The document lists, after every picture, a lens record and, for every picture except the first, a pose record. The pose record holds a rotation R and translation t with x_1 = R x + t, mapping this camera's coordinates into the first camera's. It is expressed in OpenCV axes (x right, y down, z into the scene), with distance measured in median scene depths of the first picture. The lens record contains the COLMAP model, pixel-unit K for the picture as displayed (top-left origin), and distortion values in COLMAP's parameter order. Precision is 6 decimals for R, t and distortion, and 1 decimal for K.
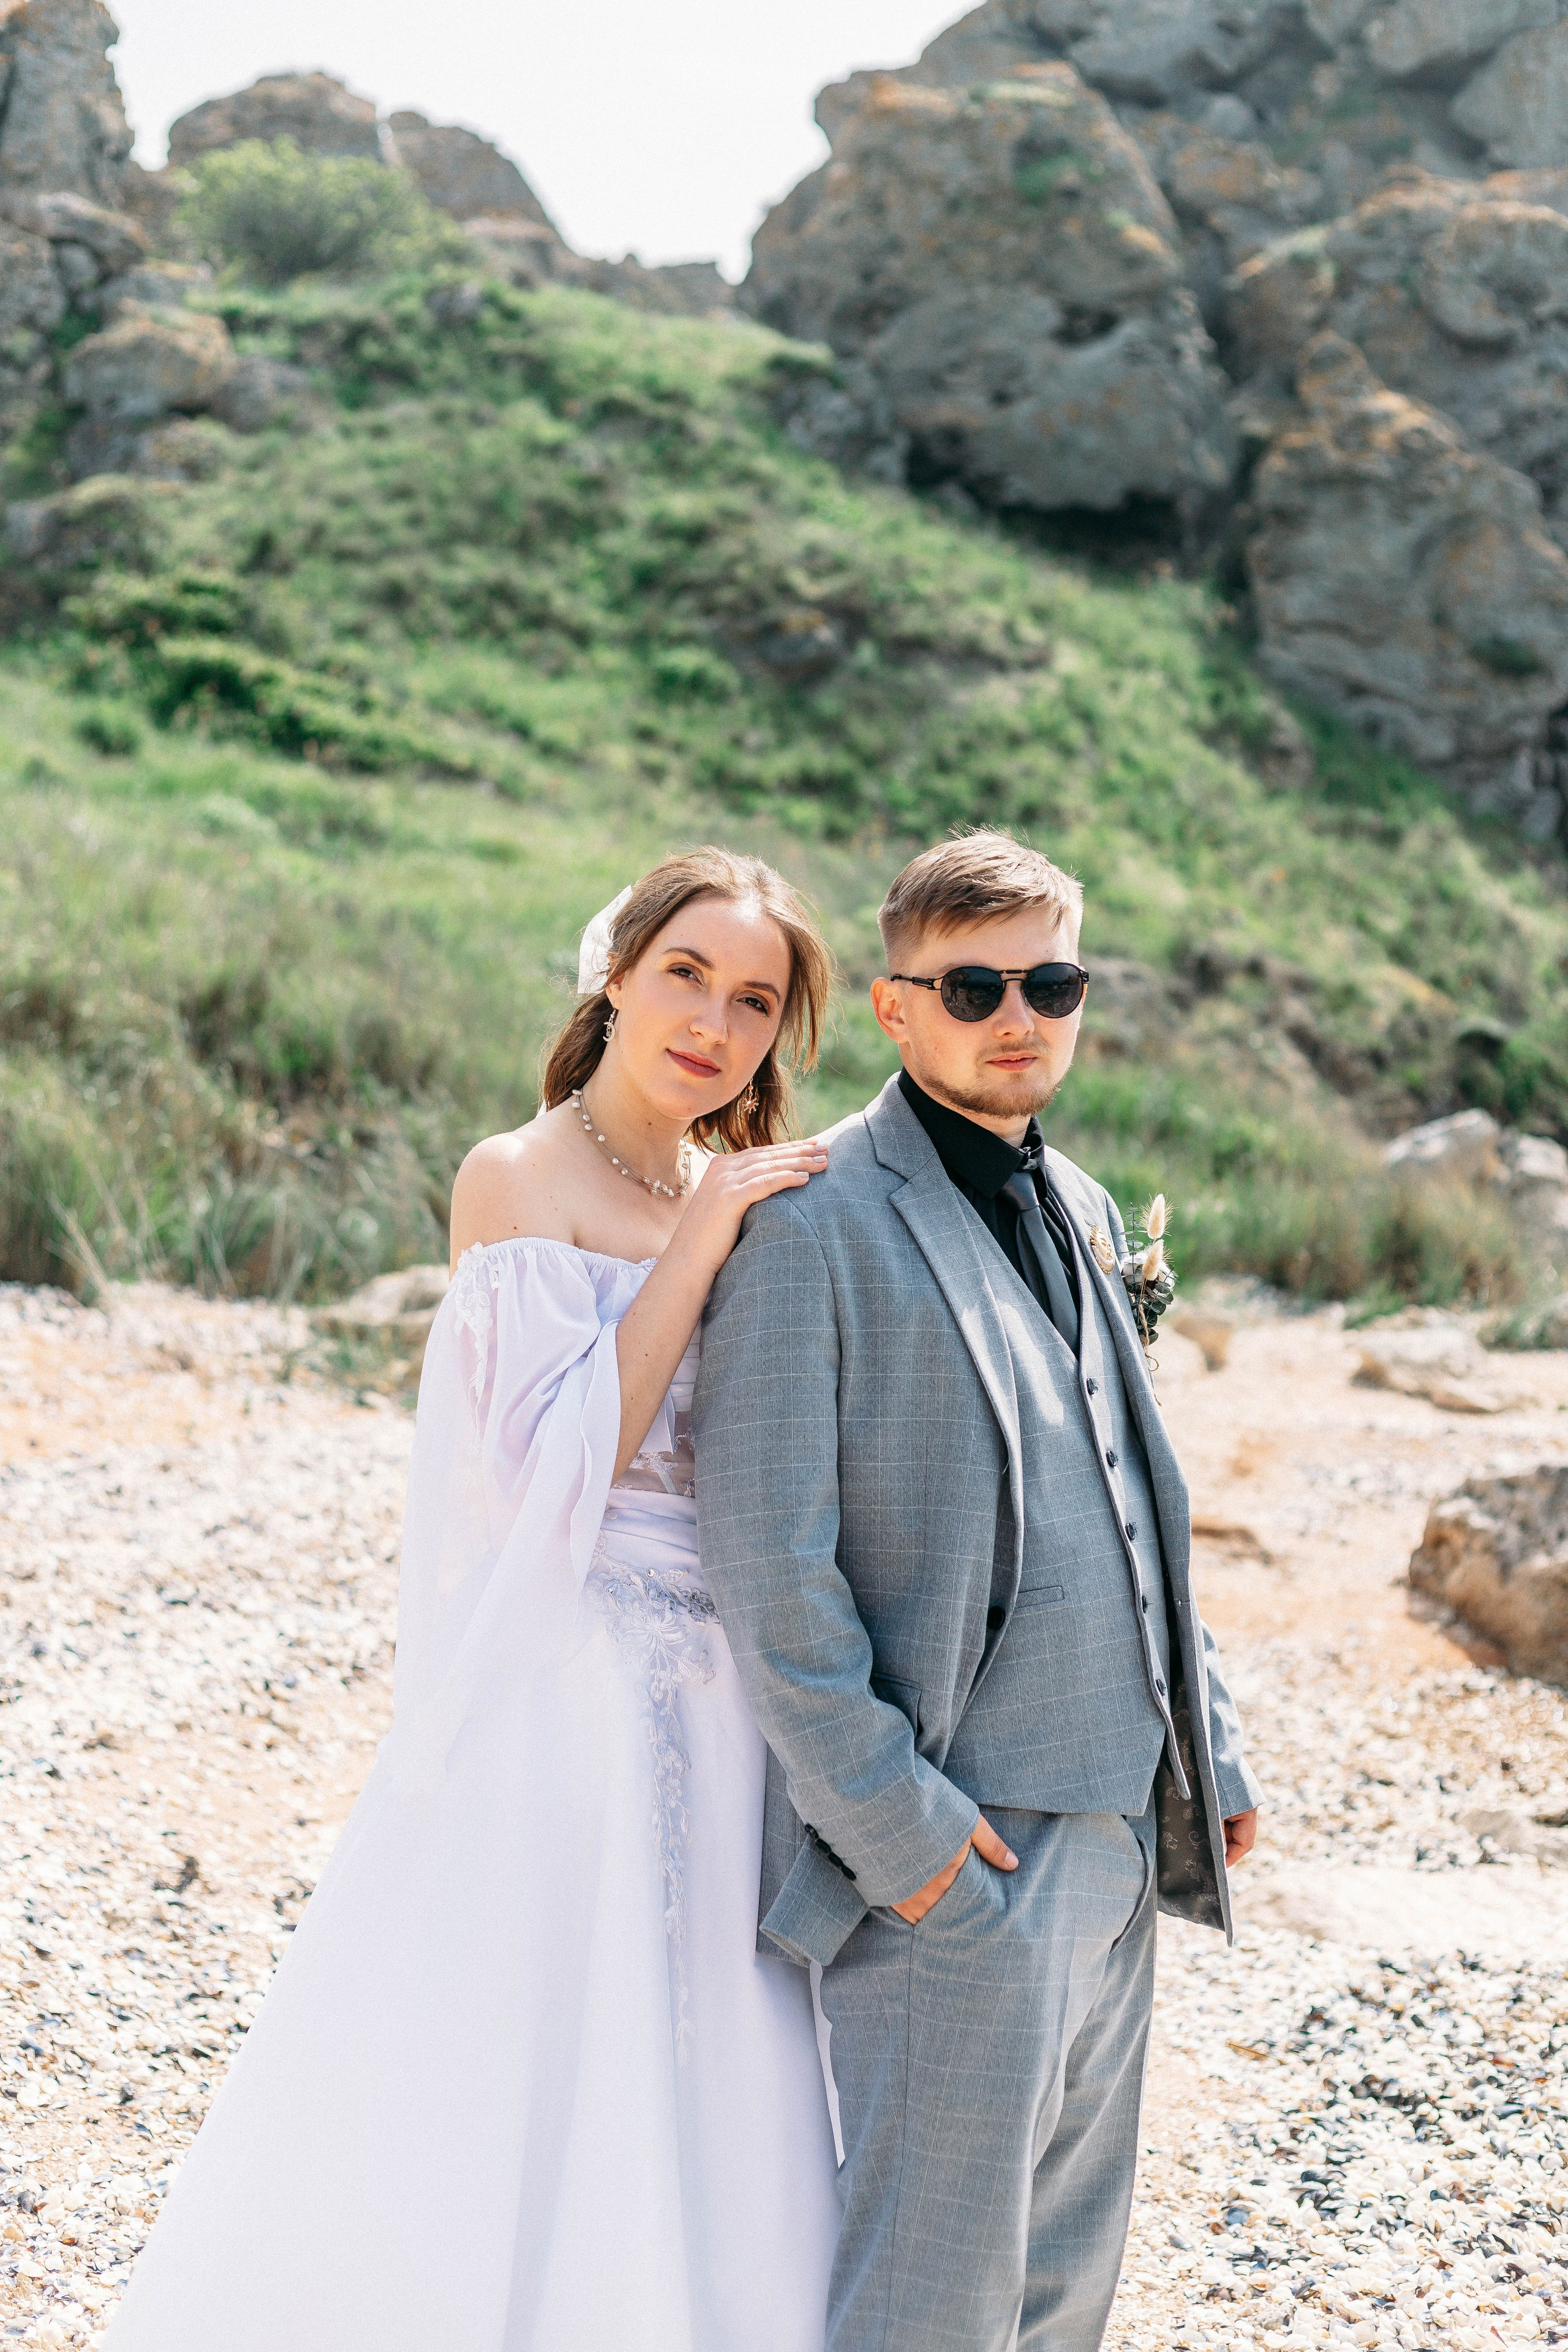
lens RADIAL K [[3416.5, 0, 787.9], [0, 3416.5, 1180.7], [0, 0, 1]] dist [0.022807, -0.018111]
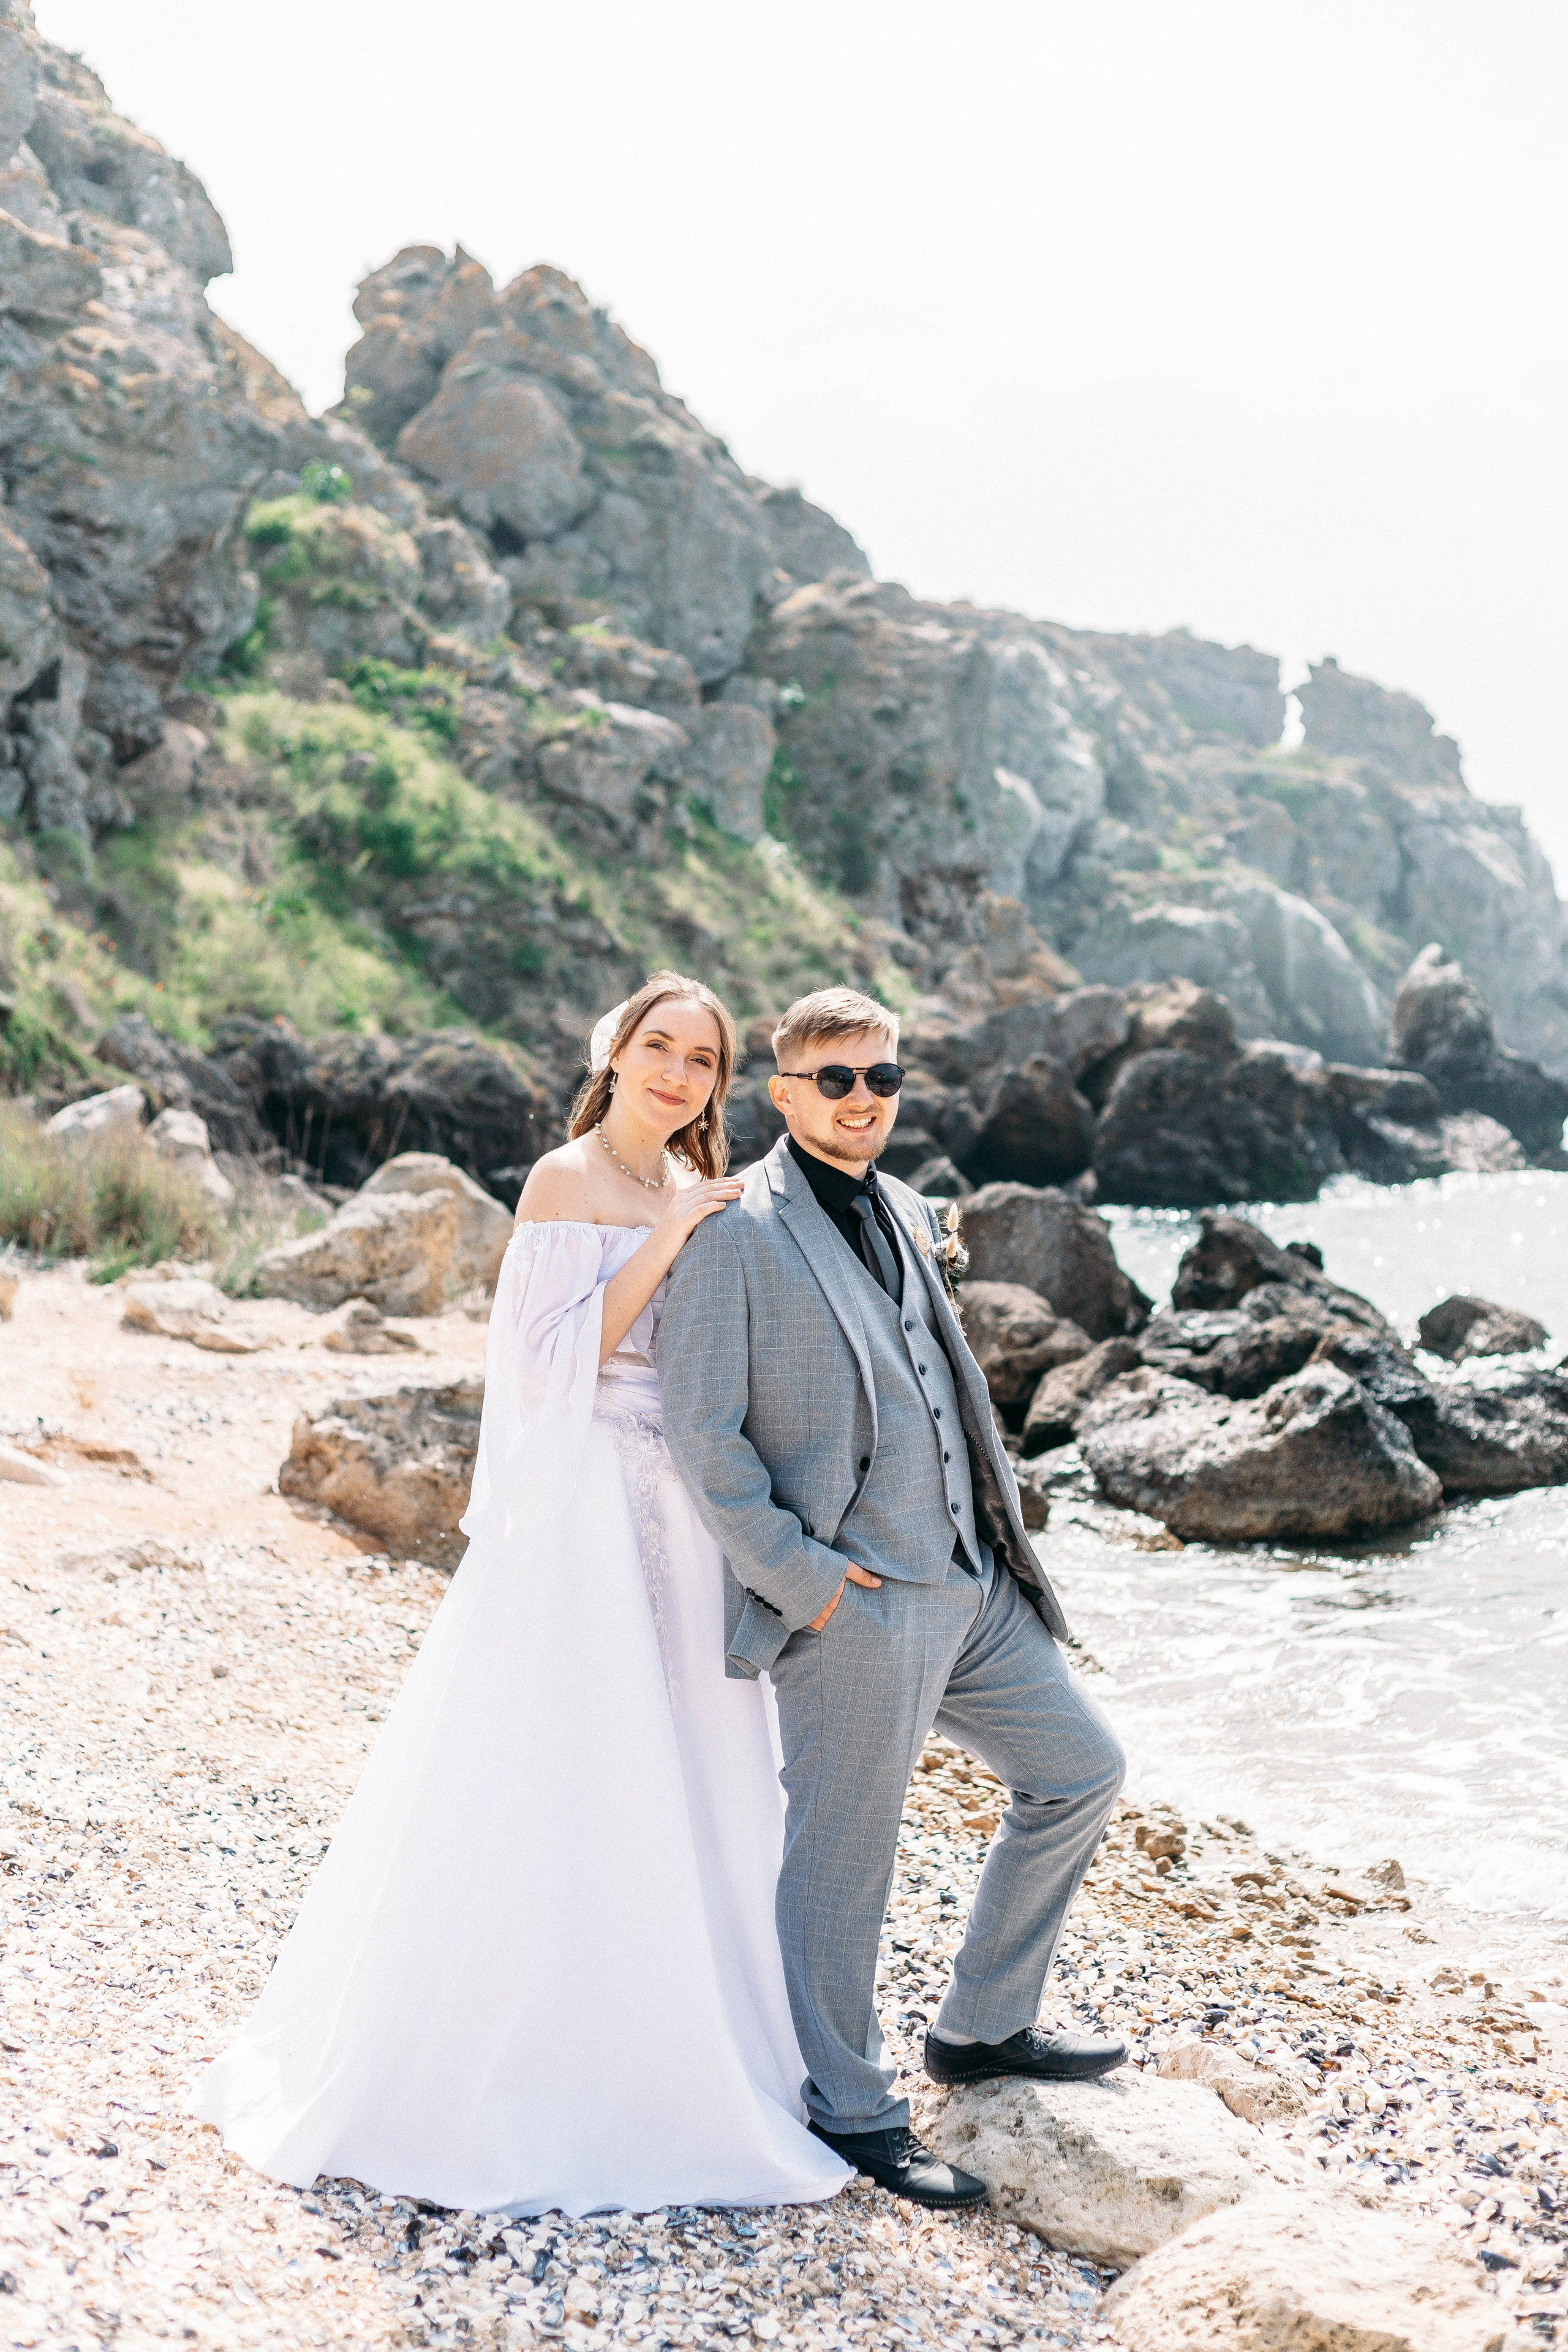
lens RADIAL K [[3412.6, 0, 790.8], [0, 3412.6, 1178.0], [0, 0, 1]] dist [0.022377, -0.026977]
pose [[0.882253, 0.001343, 0.470773, -0.064824], [-0.006806, 0.999928, 0.009902, -0.001345], [-0.470726, -0.011940, 0.882199, -0.039509]]
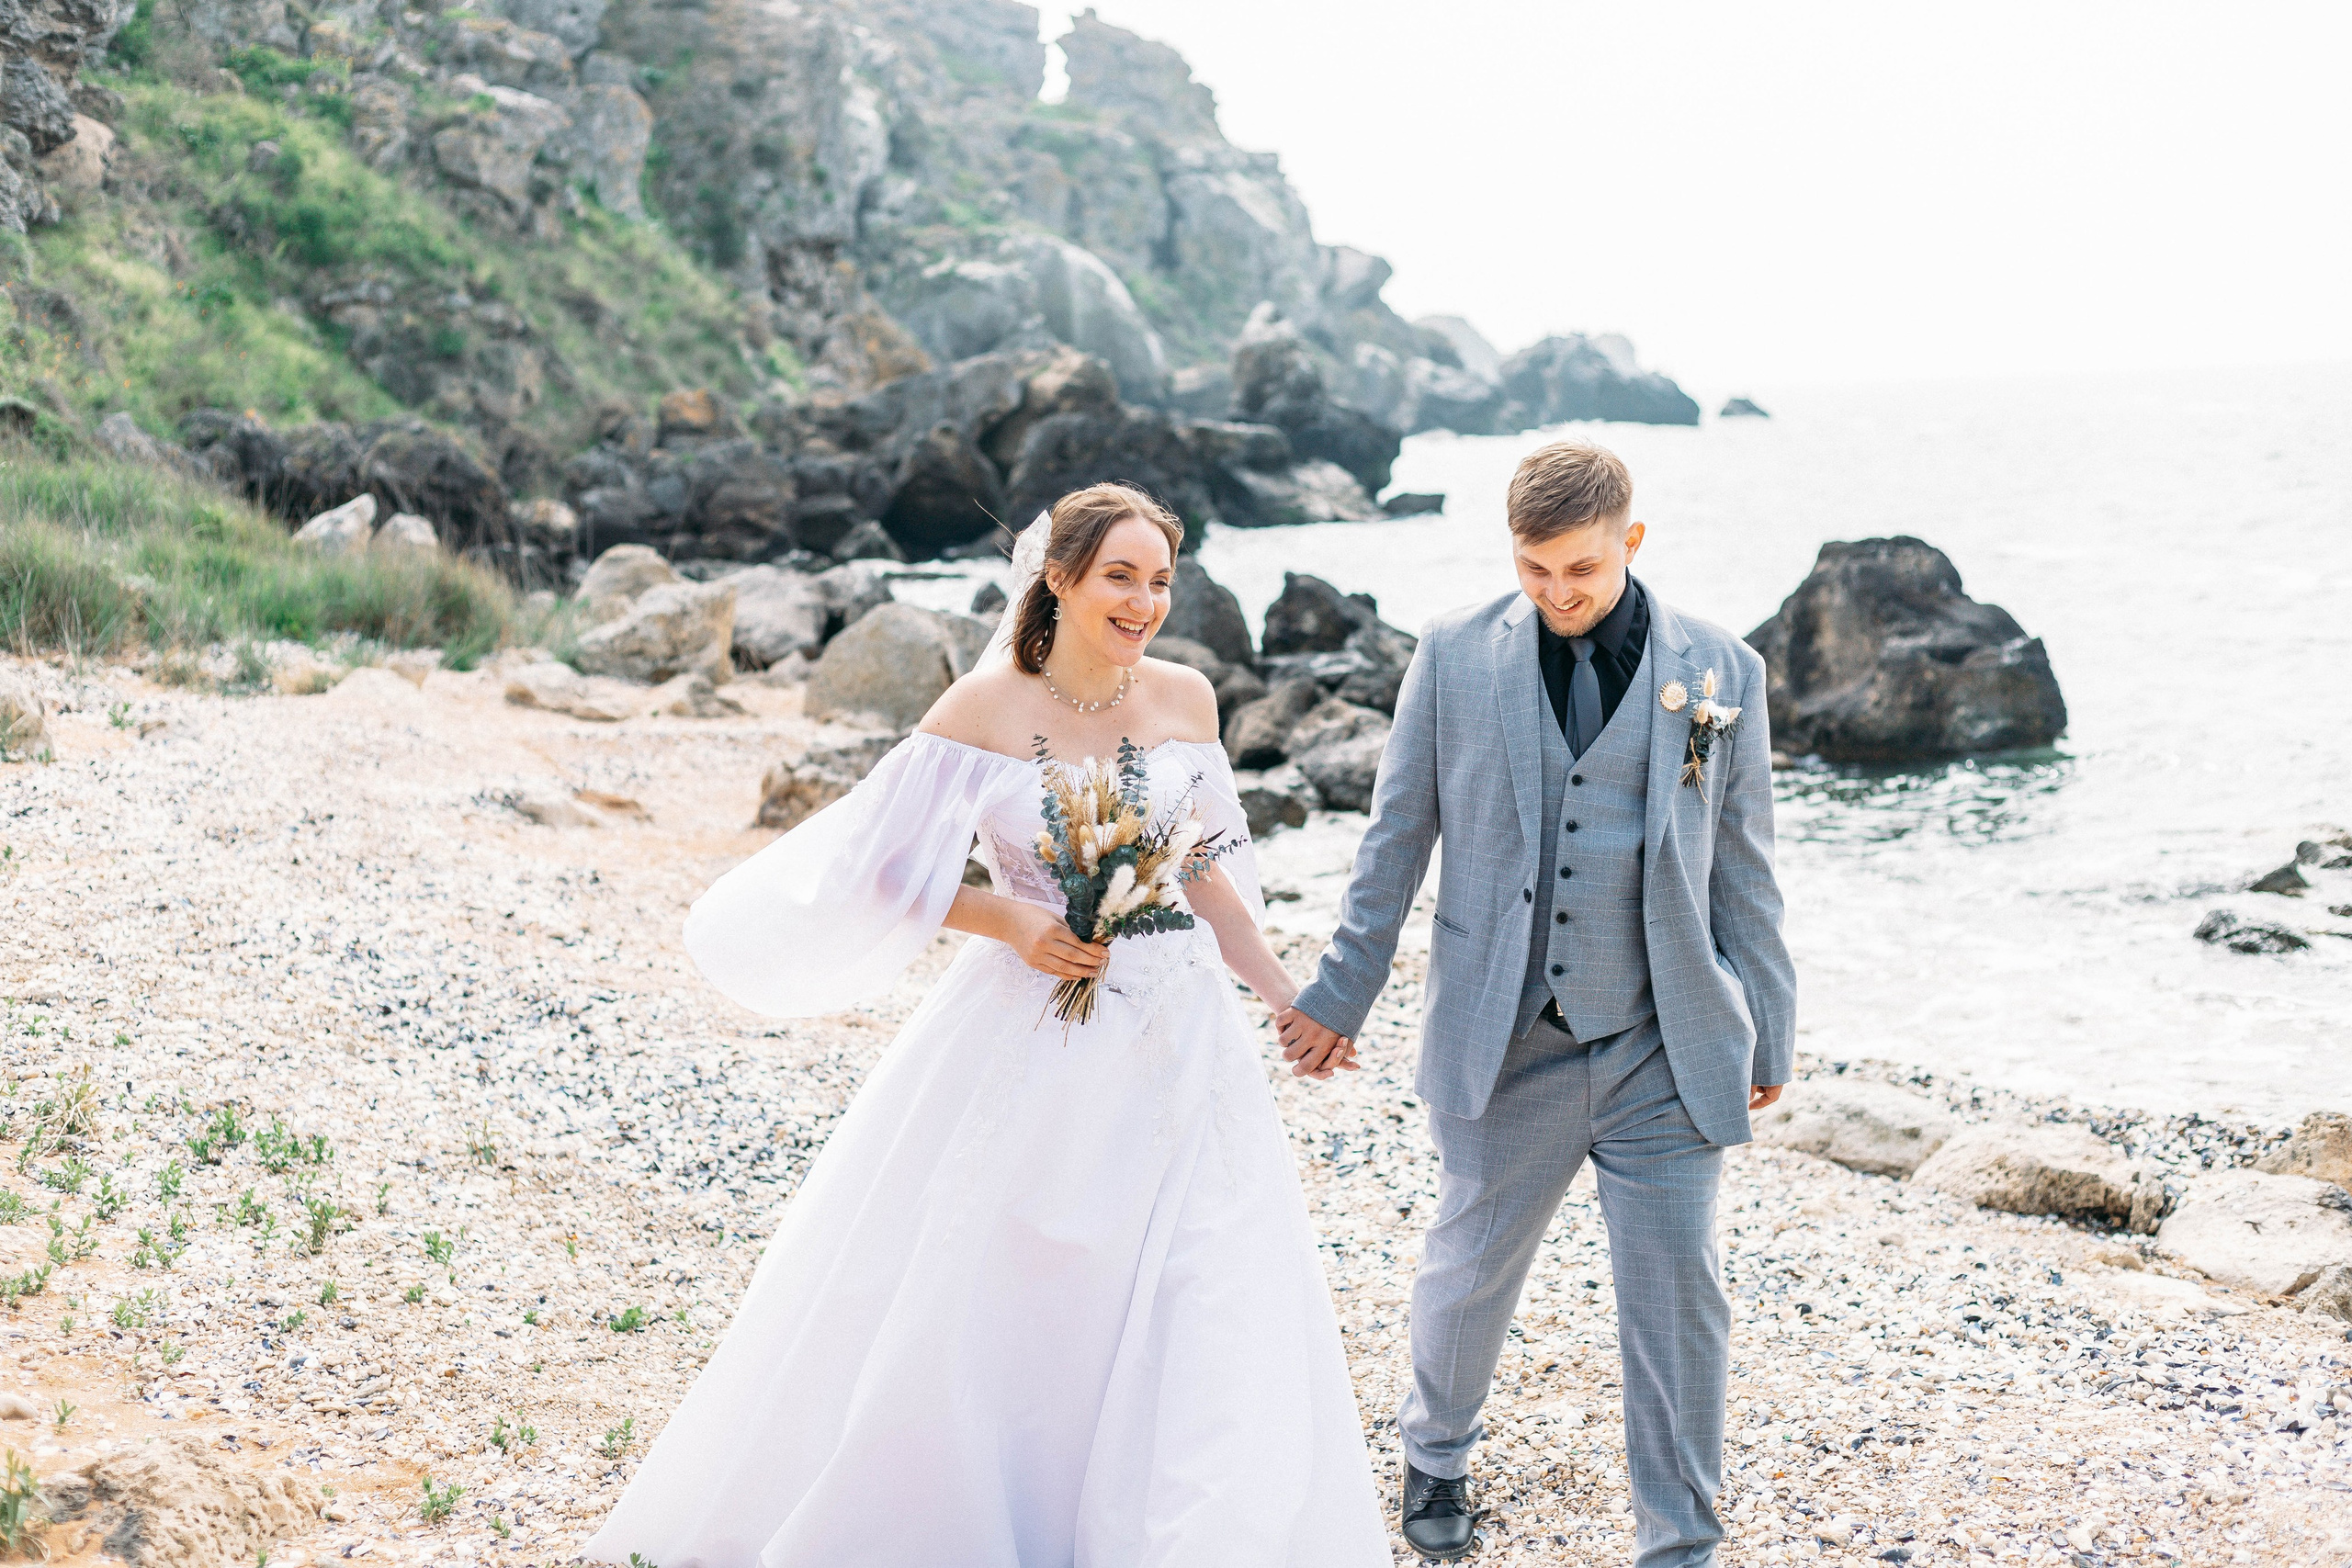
lens RADIAL K [[3443.7, 0, 1166.7], [0, 3443.7, 796.5], [0, 0, 1]] dist [0.013592, 0.041347]
pose [[0.776208, -0.077938, 0.625641, -0.183776], [0.027072, 0.995535, 0.090429, -0.008130], [-0.629895, -0.053255, 0.774852, -0.085072]]
